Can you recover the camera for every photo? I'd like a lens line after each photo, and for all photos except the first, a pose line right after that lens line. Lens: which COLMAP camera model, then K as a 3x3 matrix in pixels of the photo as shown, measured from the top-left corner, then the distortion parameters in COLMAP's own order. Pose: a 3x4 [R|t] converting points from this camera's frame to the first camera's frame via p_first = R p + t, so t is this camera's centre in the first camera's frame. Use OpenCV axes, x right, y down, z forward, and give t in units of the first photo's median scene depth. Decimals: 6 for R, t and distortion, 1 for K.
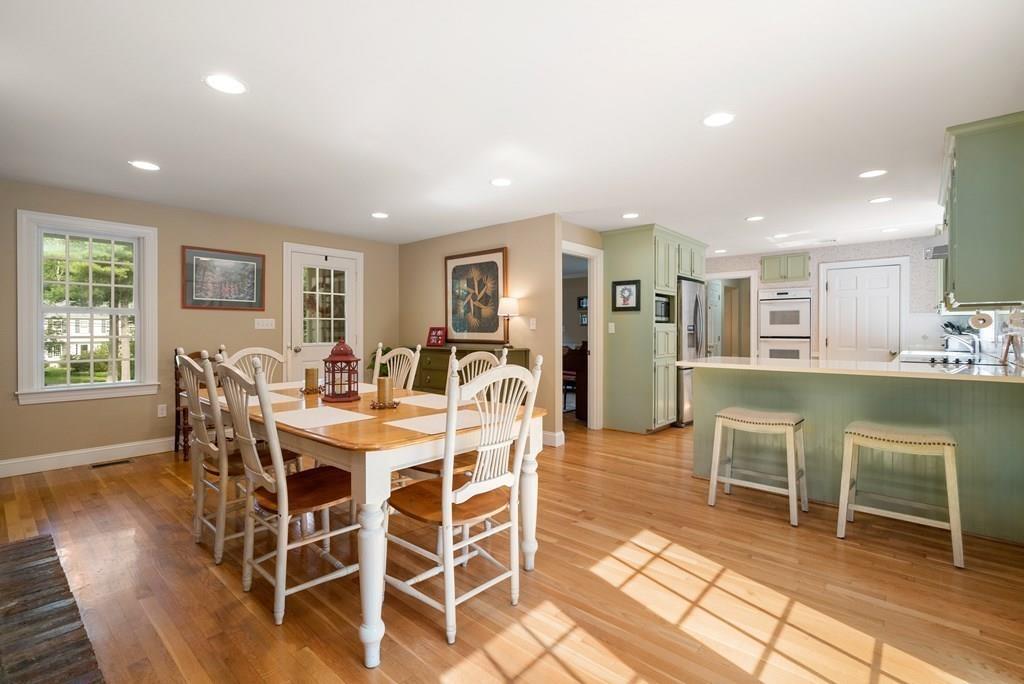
lens RADIAL K [[466.8, 0, 510.2], [0, 466.8, 334.1], [0, 0, 1]] dist [-0.002500, -0.000406]
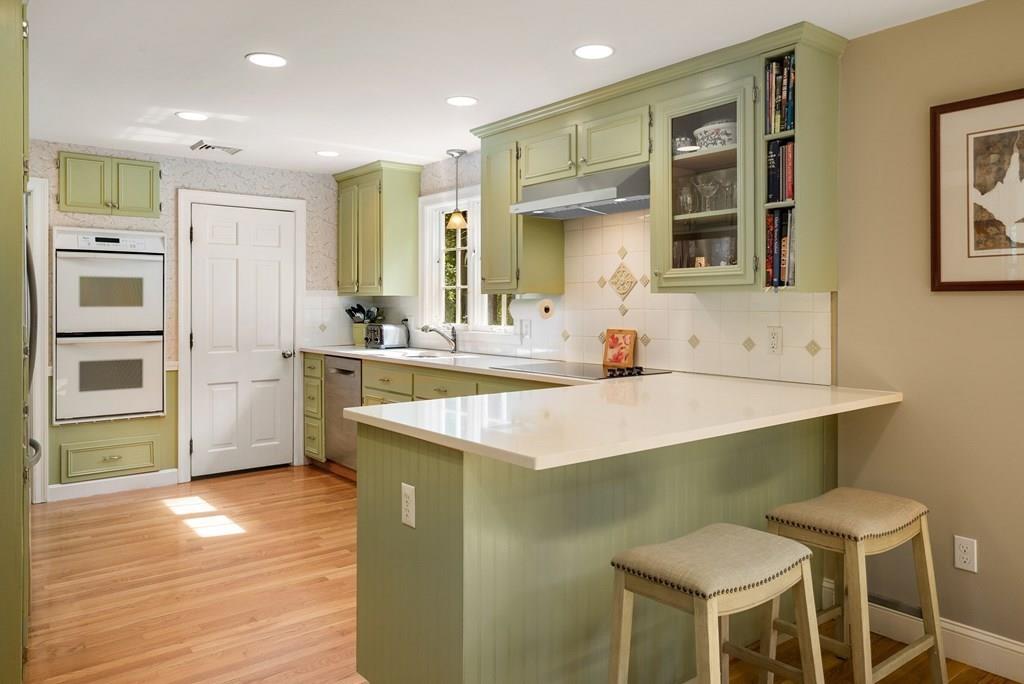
lens RADIAL K [[720.0, 0, 498.8], [0, 720.0, 305.6], [0, 0, 1]] dist [0.000363, 0.001446]
pose [[0.183884, -0.001306, 0.982947, -0.051321], [0.008402, 0.999965, -0.000243, -0.018692], [-0.982912, 0.008303, 0.183889, 0.499835]]
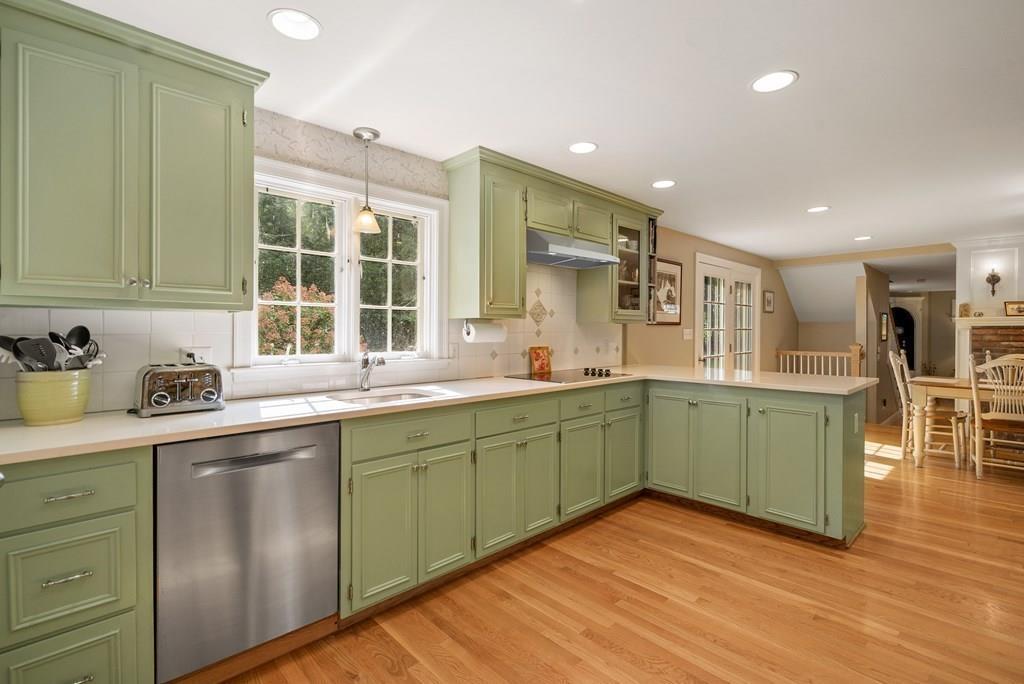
lens RADIAL K [[466.8, 0, 512.7], [0, 466.8, 334.8], [0, 0, 1]] dist [-0.002500, -0.000406]
pose [[-0.995266, -0.007983, 0.096856, 0.571939], [-0.005795, 0.999722, 0.022843, -0.024972], [-0.097012, 0.022173, -0.995036, 1.099530]]
